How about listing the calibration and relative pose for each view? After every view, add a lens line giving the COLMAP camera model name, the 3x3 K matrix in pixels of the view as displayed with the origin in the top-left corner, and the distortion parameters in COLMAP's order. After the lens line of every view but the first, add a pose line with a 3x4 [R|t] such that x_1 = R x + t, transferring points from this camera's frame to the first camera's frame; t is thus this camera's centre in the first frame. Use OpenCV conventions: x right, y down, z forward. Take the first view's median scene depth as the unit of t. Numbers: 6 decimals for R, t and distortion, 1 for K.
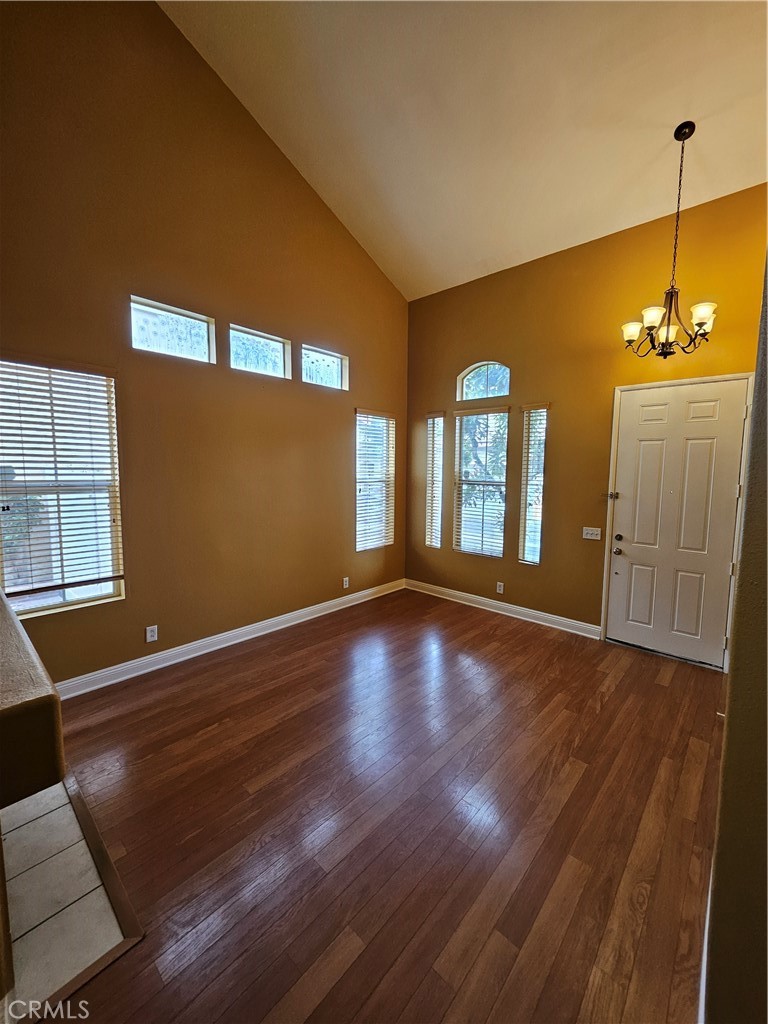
lens RADIAL K [[408.6, 0, 385.4], [0, 408.6, 509.7], [0, 0, 1]] dist [-0.001821, 0.000214]
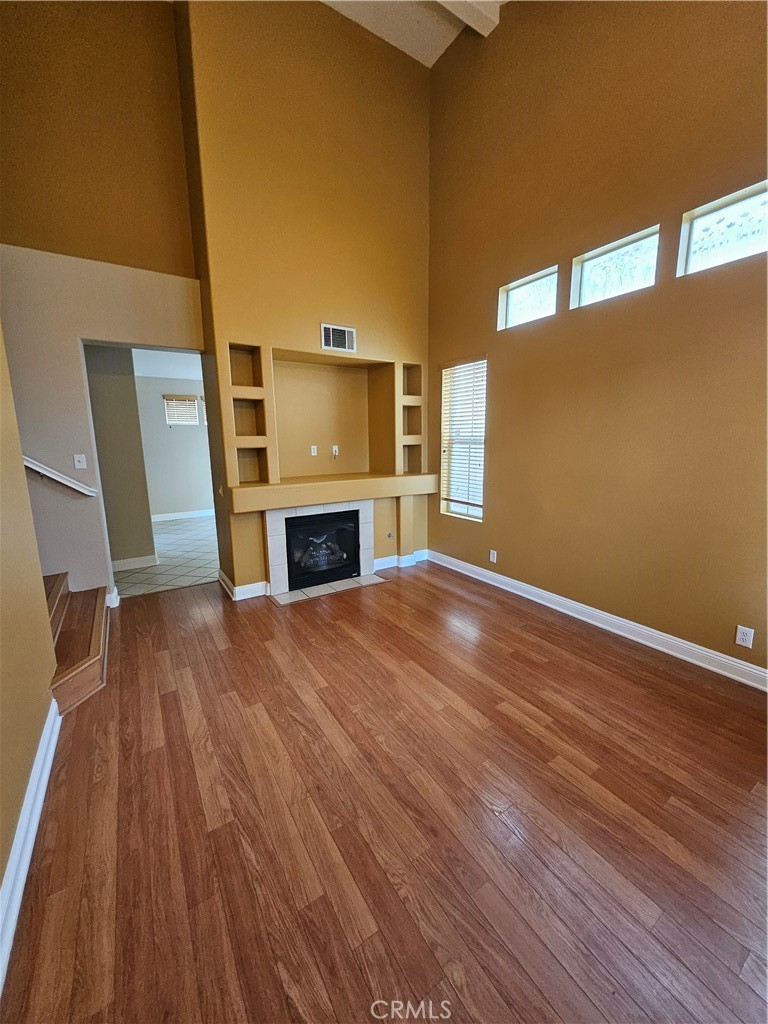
lens RADIAL K [[408.6, 0, 410.7], [0, 408.6, 512.6], [0, 0, 1]] dist [-0.001821, 0.000214]
pose [[-0.230380, 0.165554, -0.958914, 0.941510], [-0.092338, 0.977256, 0.190905, -0.072703], [0.968710, 0.132525, -0.209853, 1.331397]]
